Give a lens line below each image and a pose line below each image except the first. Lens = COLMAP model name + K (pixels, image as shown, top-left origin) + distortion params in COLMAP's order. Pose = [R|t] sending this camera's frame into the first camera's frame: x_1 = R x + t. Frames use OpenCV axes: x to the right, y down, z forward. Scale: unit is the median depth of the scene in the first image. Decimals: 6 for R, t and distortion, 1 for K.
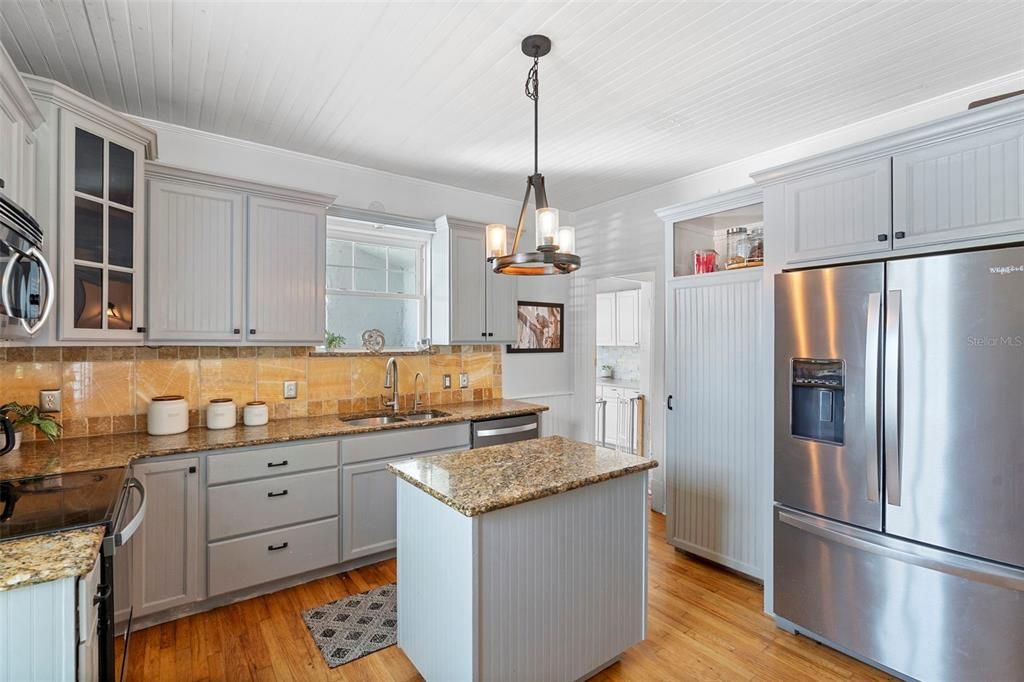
lens RADIAL K [[463.7, 0, 512.8], [0, 463.7, 343.8], [0, 0, 1]] dist [-0.003233, -0.000386]
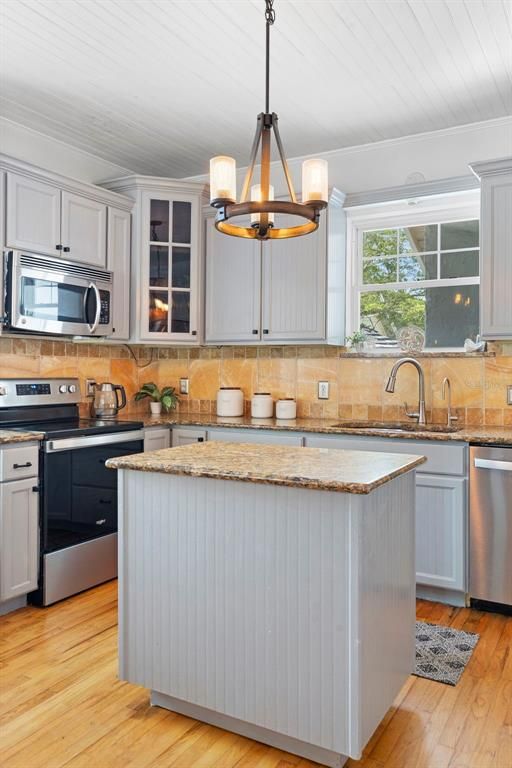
lens RADIAL K [[604.2, 0, 256.3], [0, 604.2, 377.8], [0, 0, 1]] dist [-0.007186, -0.000482]
pose [[0.403037, 0.010024, -0.915129, 0.790950], [-0.009779, 0.999930, 0.006646, 0.077766], [0.915131, 0.006271, 0.403107, 0.408088]]
